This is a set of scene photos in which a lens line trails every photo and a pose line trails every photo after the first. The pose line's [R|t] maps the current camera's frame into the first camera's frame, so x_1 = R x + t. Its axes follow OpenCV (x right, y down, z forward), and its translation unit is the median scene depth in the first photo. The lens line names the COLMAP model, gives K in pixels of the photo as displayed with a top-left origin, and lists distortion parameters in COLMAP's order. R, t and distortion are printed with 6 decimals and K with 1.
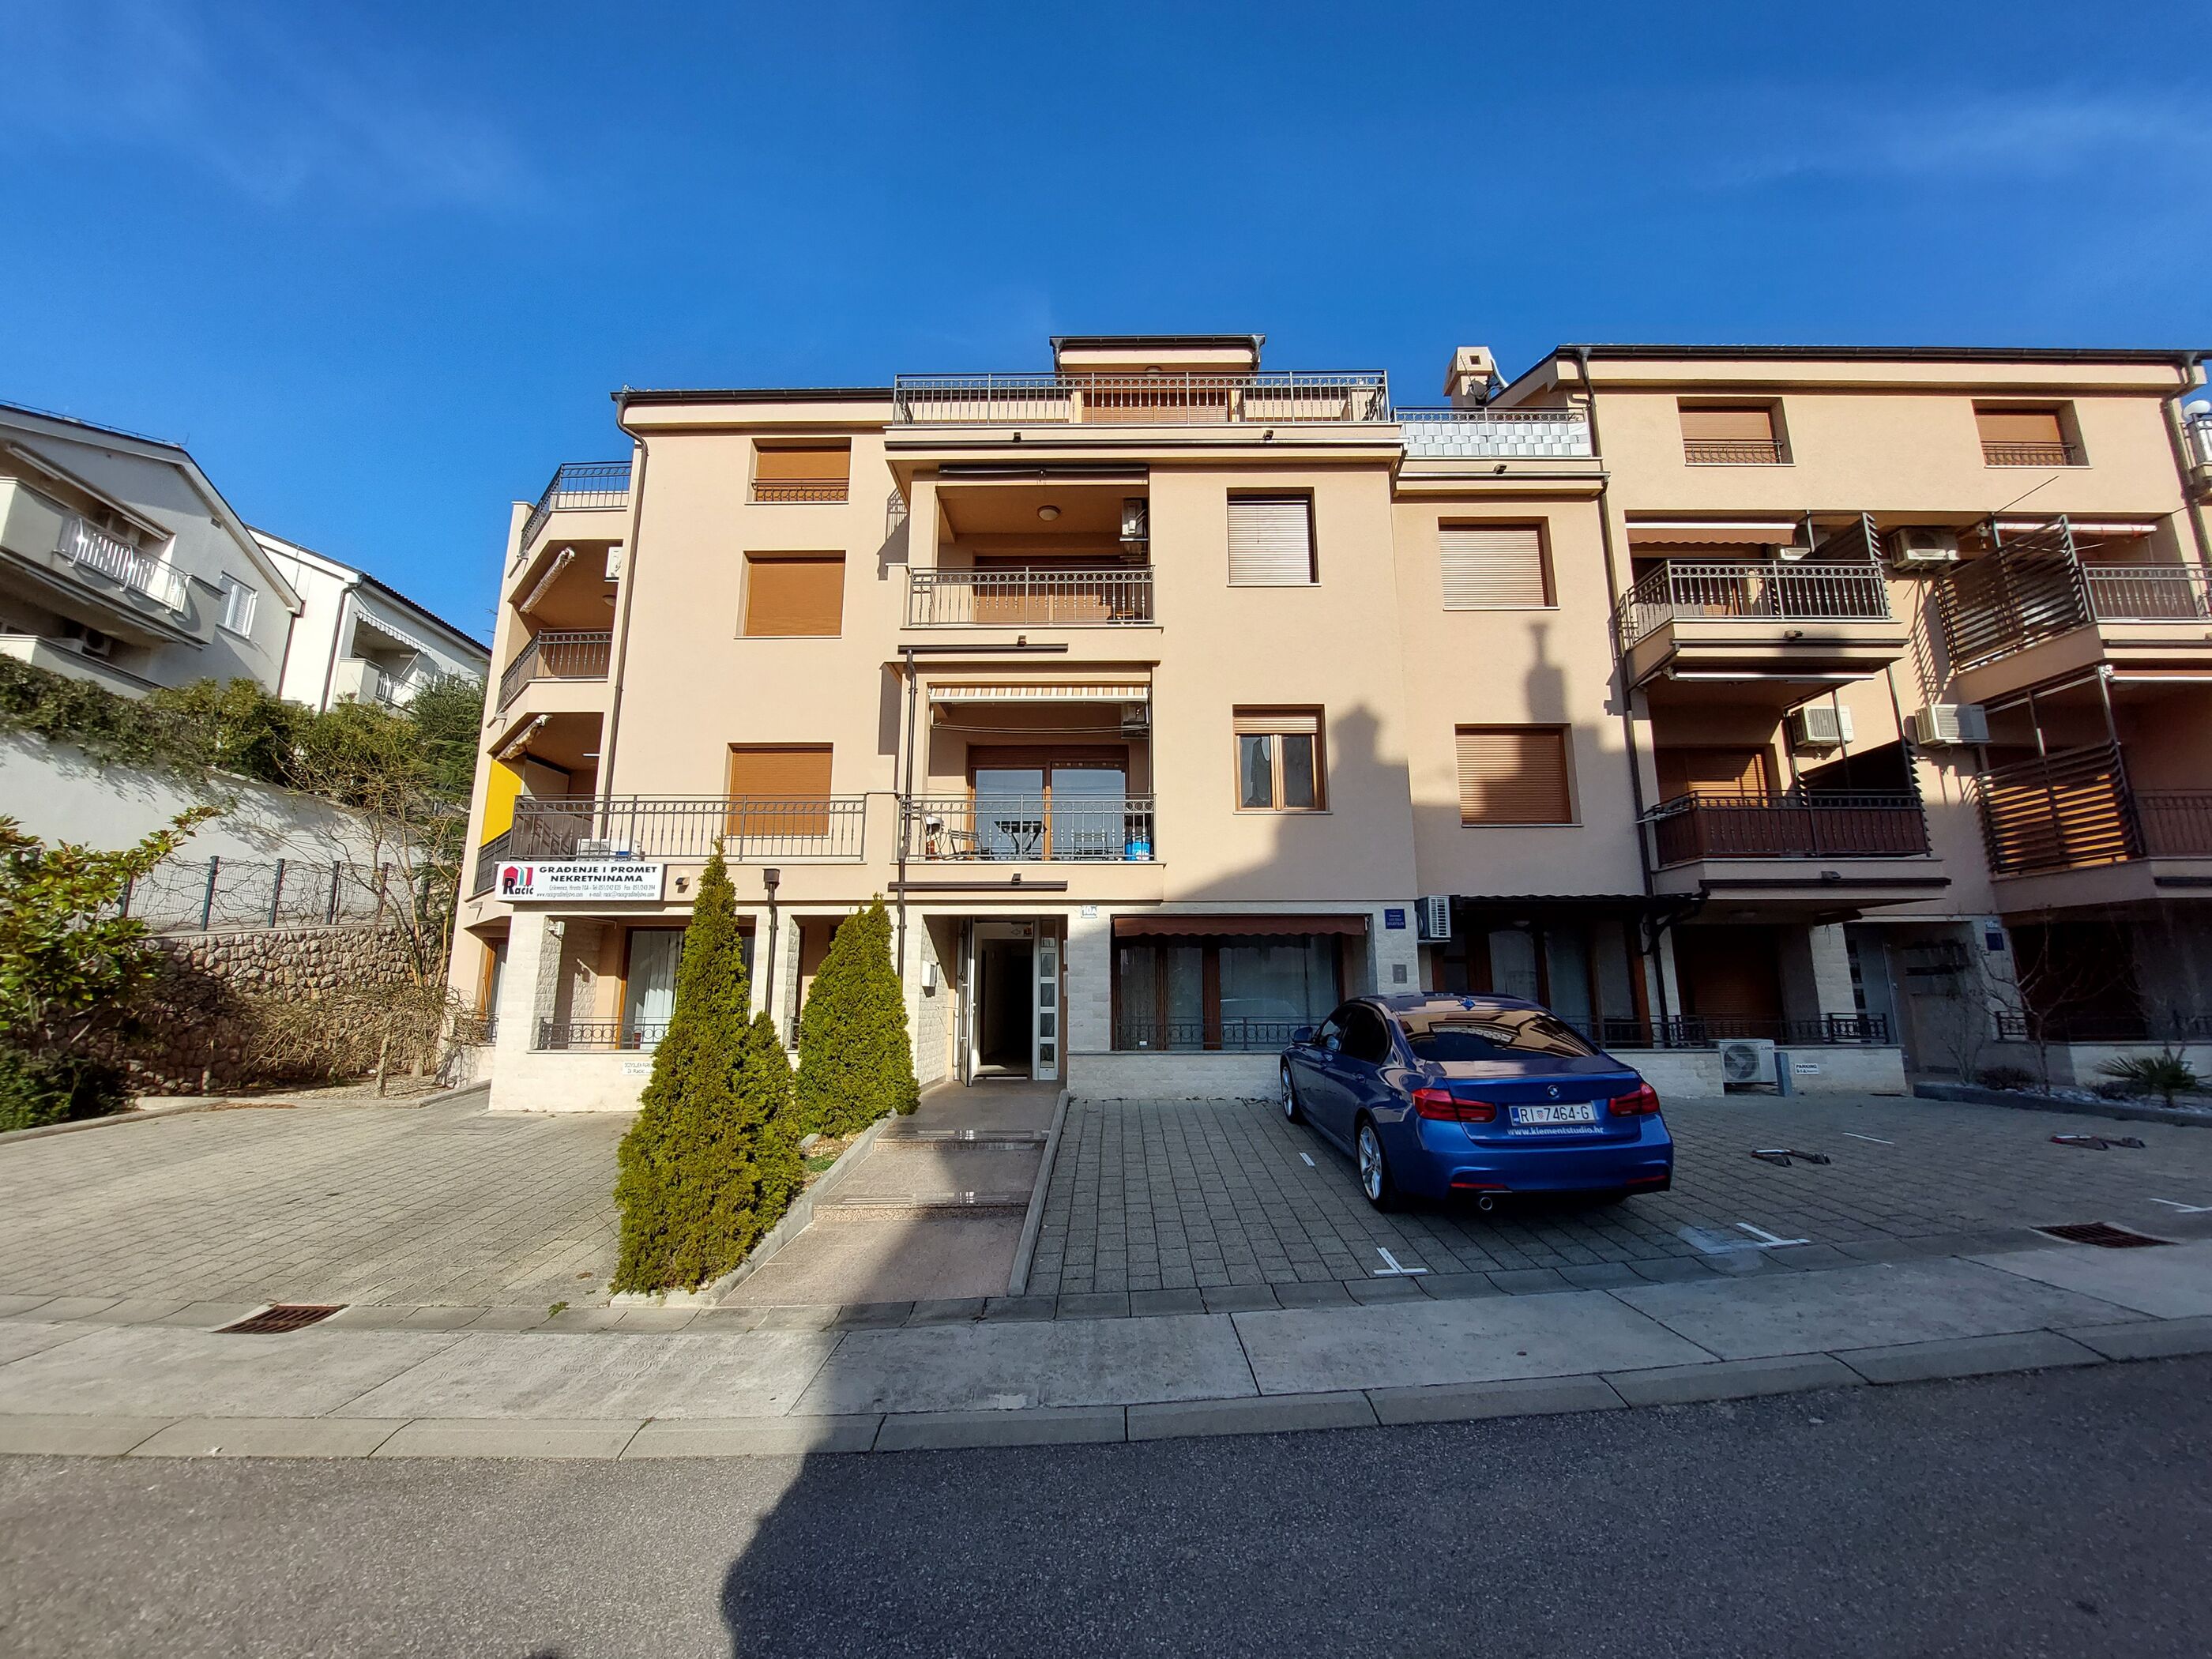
lens RADIAL K [[881.0, 0, 1104.9], [0, 881.0, 838.7], [0, 0, 1]] dist [-0.017632, 0.000016]
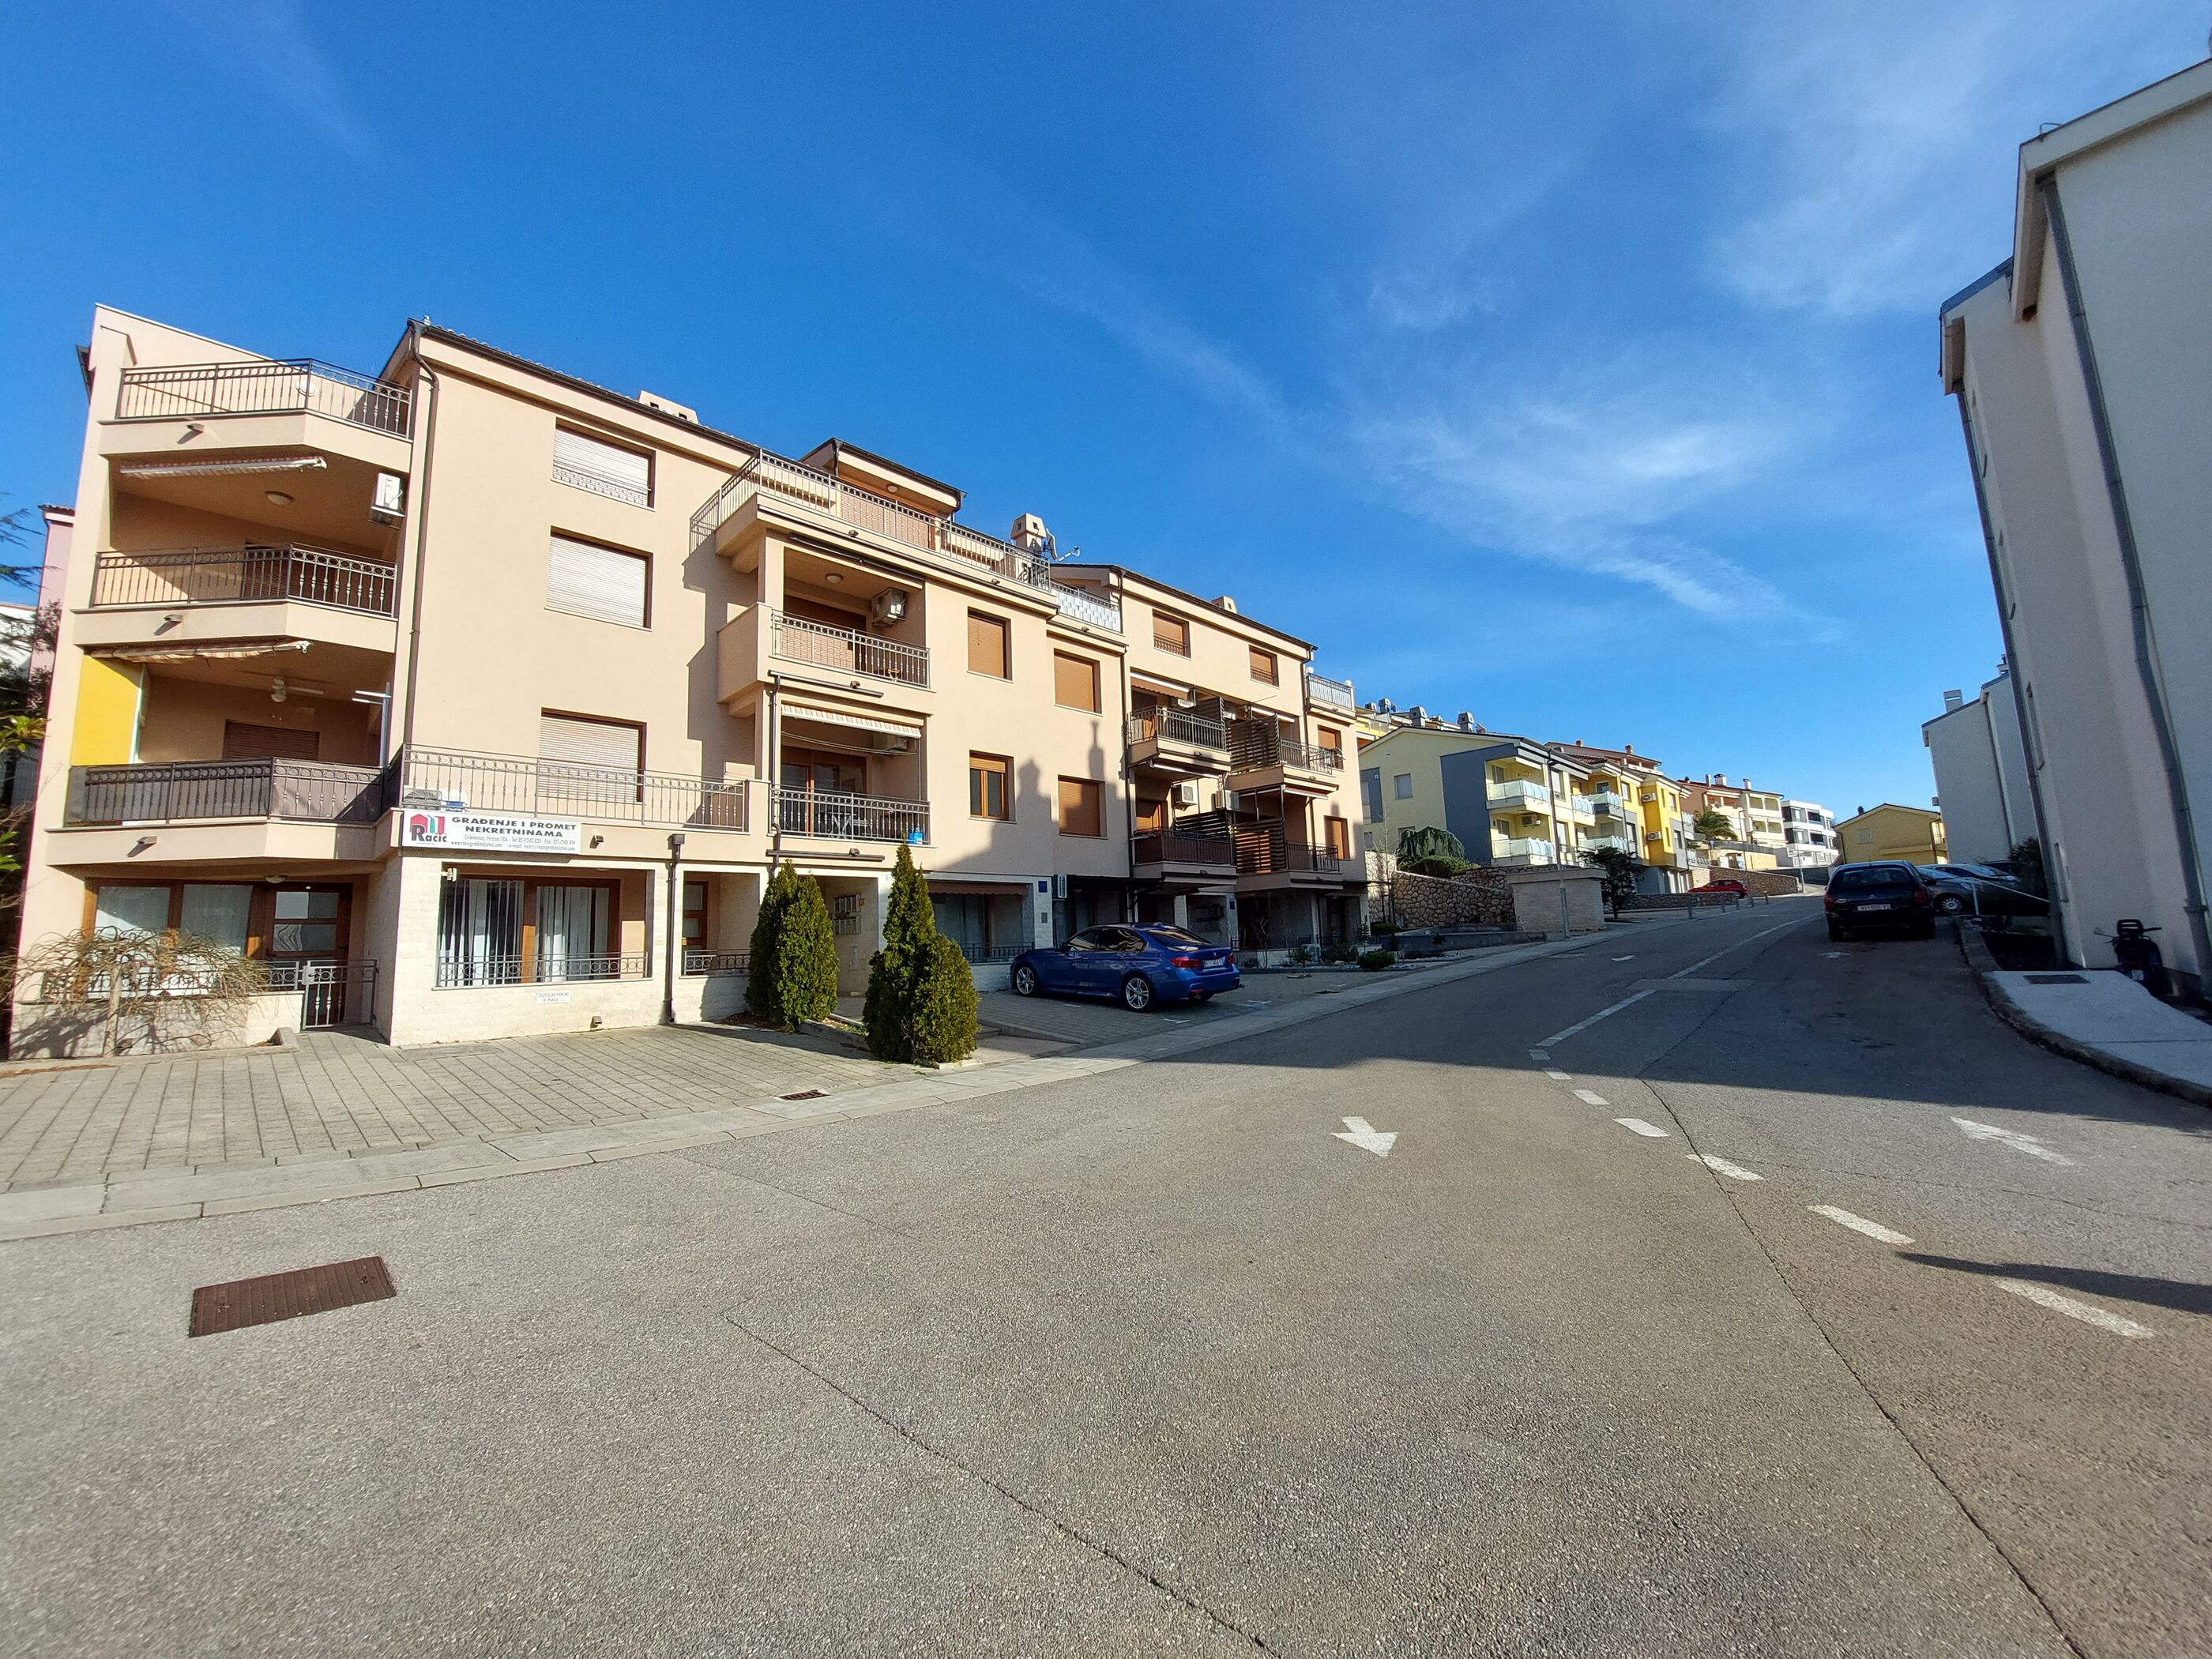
lens RADIAL K [[899.8, 0, 1101.2], [0, 899.8, 835.7], [0, 0, 1]] dist [-0.012392, -0.005345]
pose [[0.692971, 0.067106, 0.717836, -0.824058], [-0.092296, 0.995724, -0.003985, -0.012635], [-0.715033, -0.063492, 0.696201, -0.302468]]
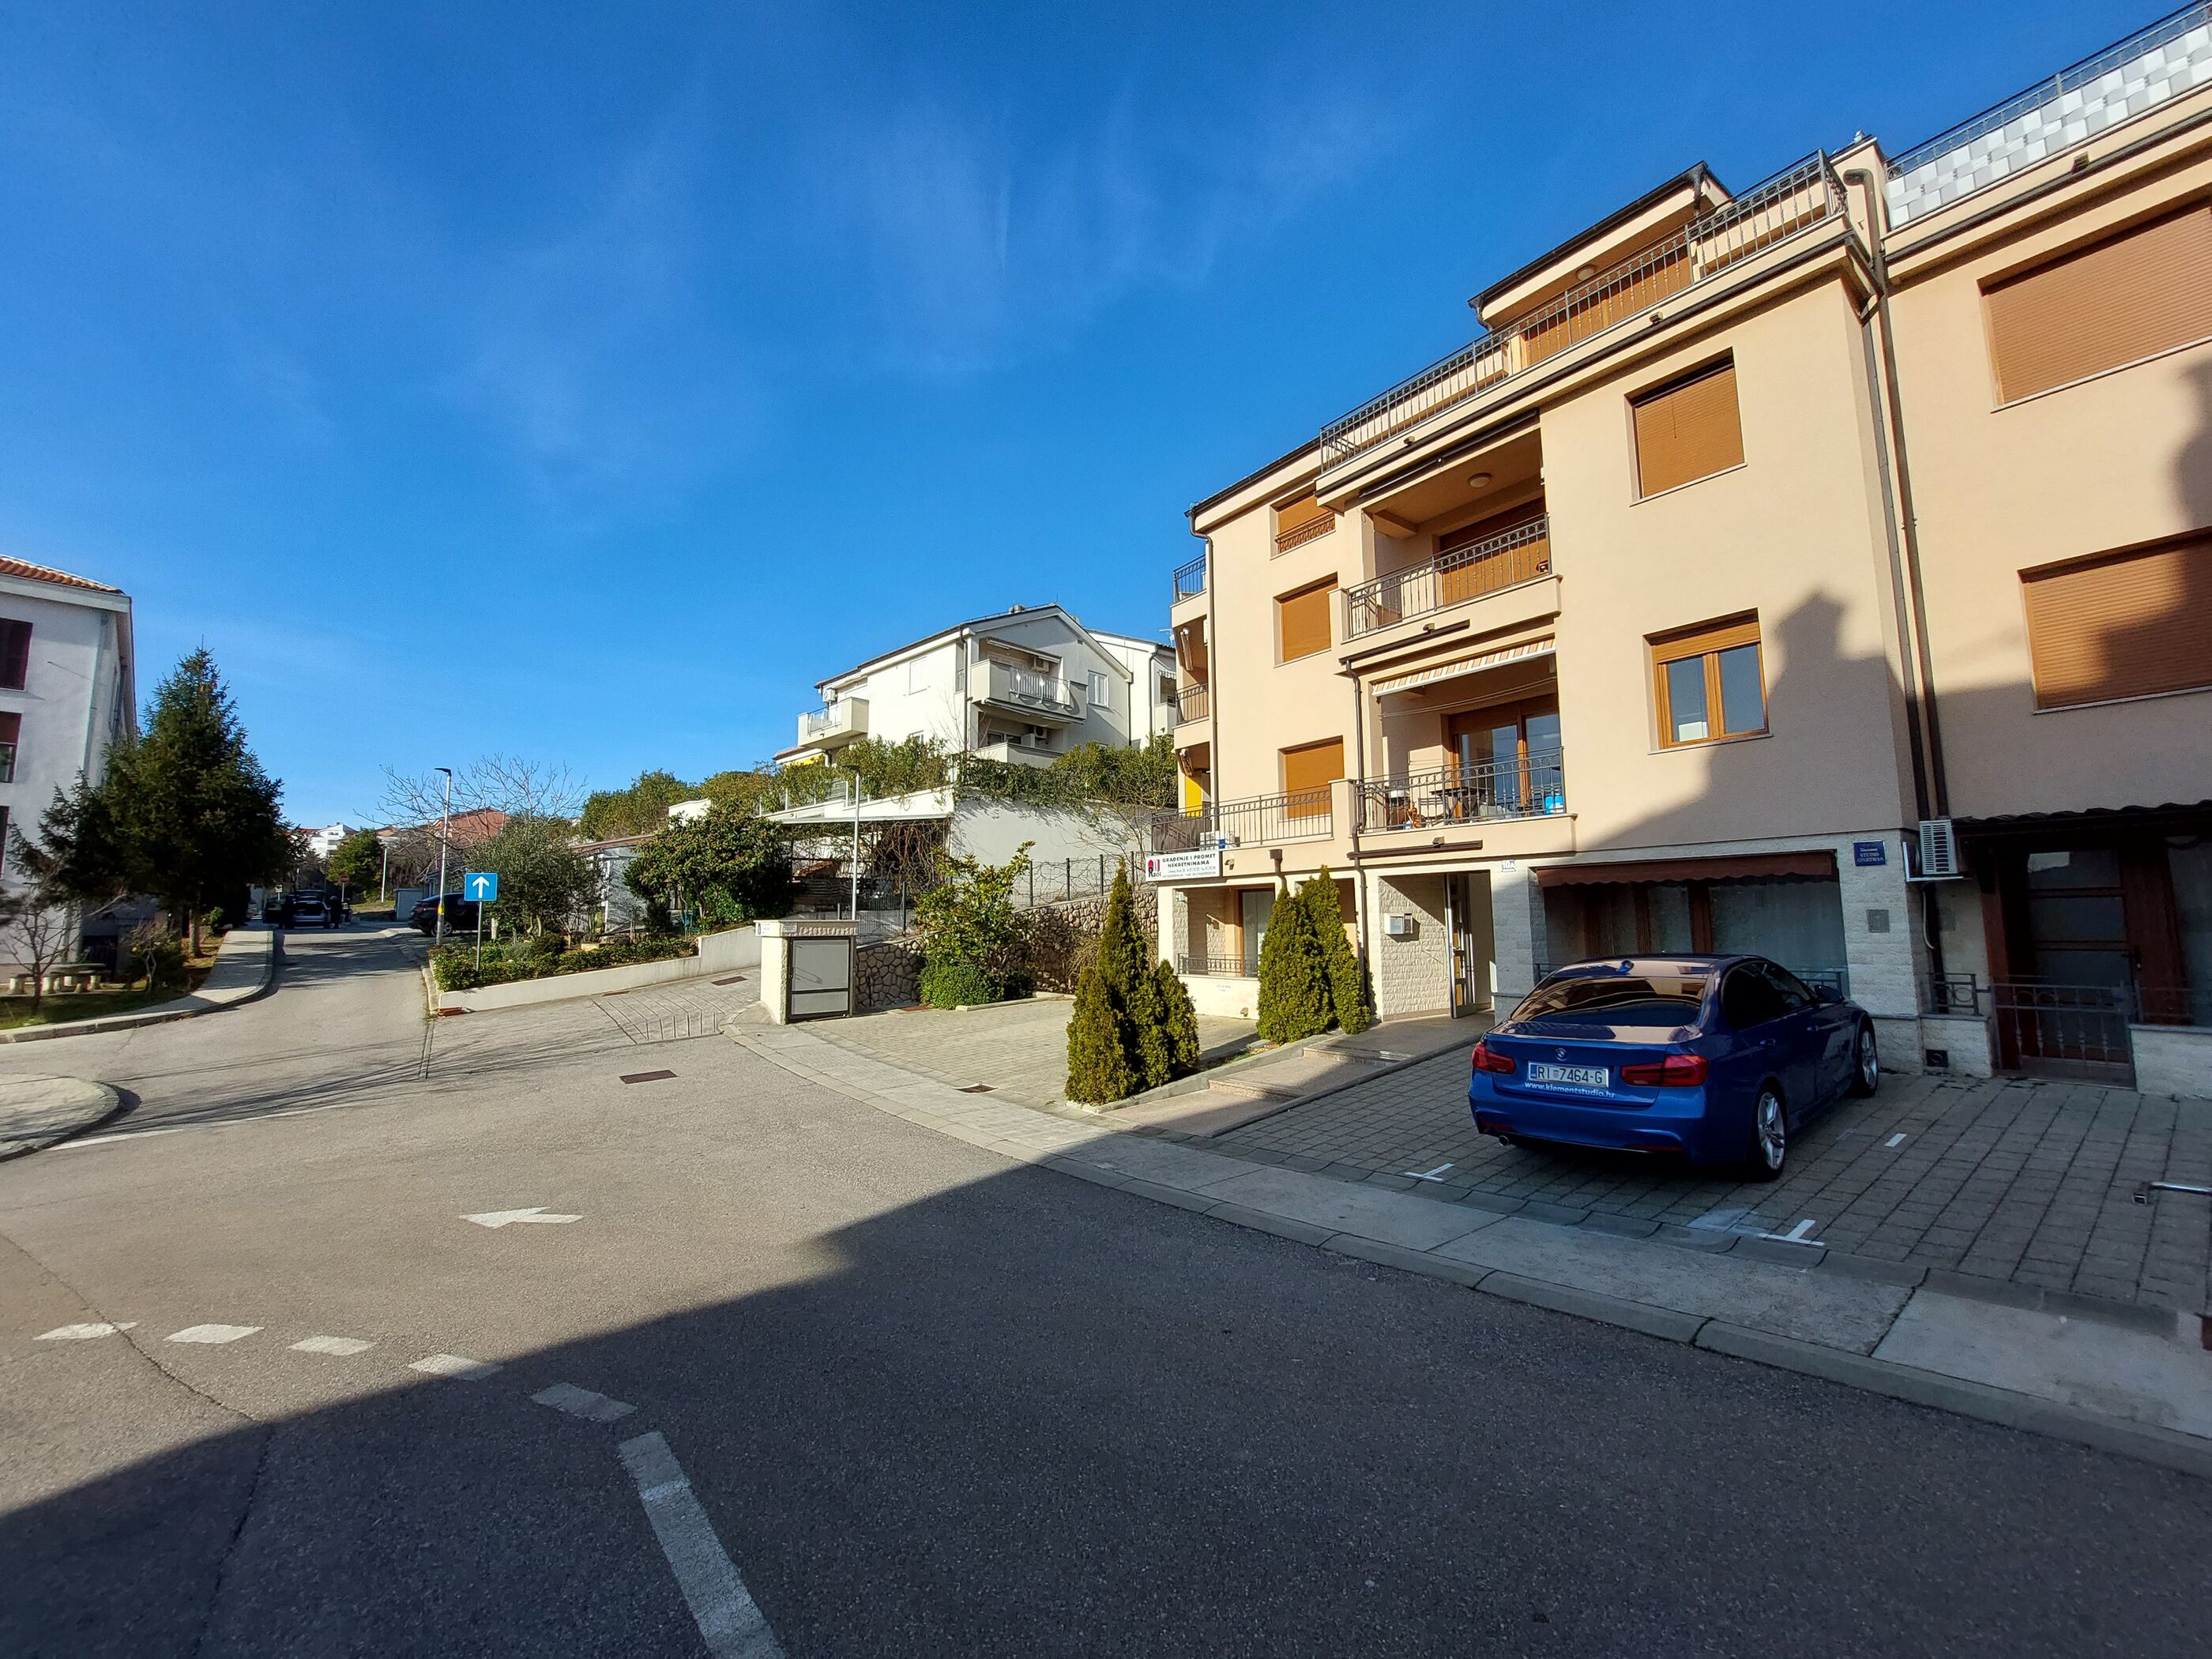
lens RADIAL K [[886.9, 0, 1107.2], [0, 886.9, 837.5], [0, 0, 1]] dist [-0.015660, -0.000319]
pose [[0.608527, -0.082151, -0.789269, 0.512186], [0.152002, 0.988276, 0.014329, -0.039796], [0.778839, -0.128690, 0.613880, -0.042733]]
